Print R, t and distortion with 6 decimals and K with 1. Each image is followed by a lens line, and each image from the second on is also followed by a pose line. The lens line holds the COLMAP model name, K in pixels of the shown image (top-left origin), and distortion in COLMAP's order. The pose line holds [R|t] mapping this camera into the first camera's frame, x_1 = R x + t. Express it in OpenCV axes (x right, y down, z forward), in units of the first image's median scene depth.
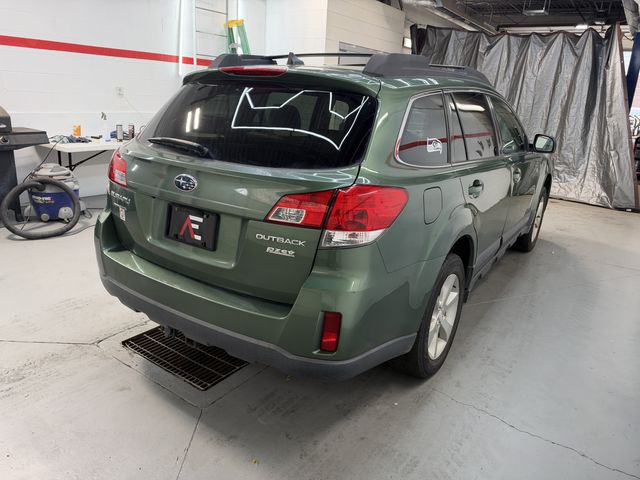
lens RADIAL K [[462.5, 0, 321.5], [0, 462.5, 225.4], [0, 0, 1]] dist [-0.002570, -0.017074]
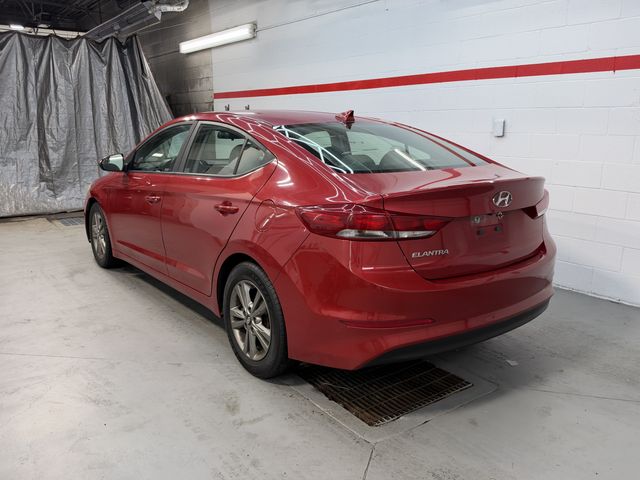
lens RADIAL K [[539.1, 0, 318.3], [0, 539.1, 221.0], [0, 0, 1]] dist [0.006796, -0.036712]
pose [[0.339877, -0.217138, 0.915060, -1.640229], [0.266715, 0.955289, 0.127620, -0.296448], [-0.901858, 0.200685, 0.382594, 0.881100]]
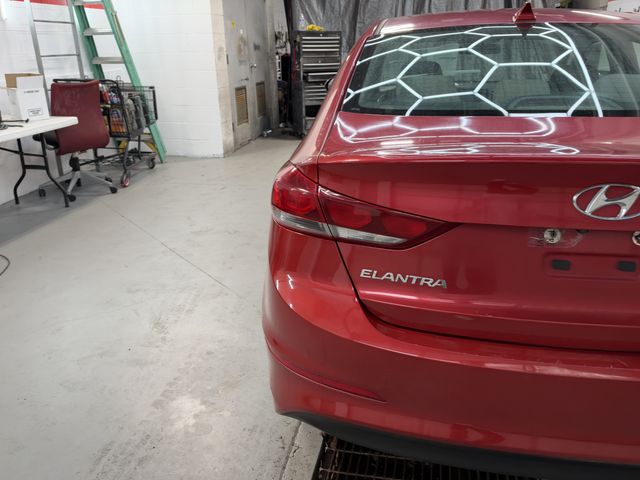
lens RADIAL K [[539.1, 0, 313.2], [0, 539.1, 239.0], [0, 0, 1]] dist [0.006796, -0.036712]
pose [[0.919634, -0.203088, 0.336198, -0.765768], [0.176547, 0.978342, 0.108066, -0.139225], [-0.350864, -0.040027, 0.935571, 0.571589]]
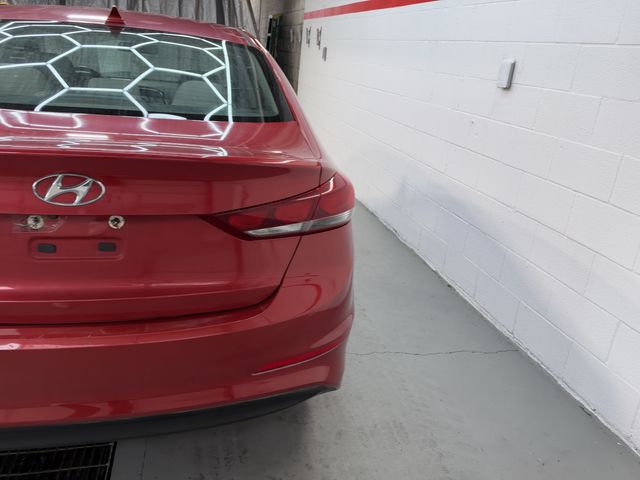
lens RADIAL K [[539.1, 0, 328.4], [0, 539.1, 238.5], [0, 0, 1]] dist [0.006796, -0.036712]
pose [[0.668075, -0.235425, 0.705869, -0.547199], [0.146126, 0.971666, 0.185773, -0.080780], [-0.729605, -0.020964, 0.683547, 0.336916]]
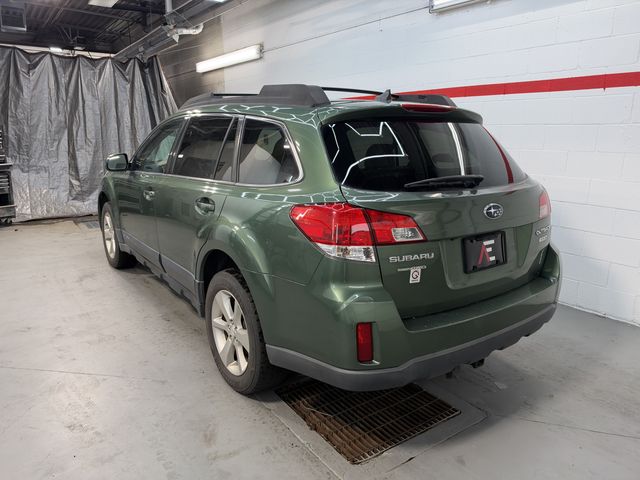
lens RADIAL K [[462.5, 0, 315.0], [0, 462.5, 222.9], [0, 0, 1]] dist [-0.002570, -0.017074]
pose [[0.361550, -0.223859, 0.905079, -1.390127], [0.261800, 0.956068, 0.131889, -0.309063], [-0.894842, 0.189265, 0.404273, 0.908226]]
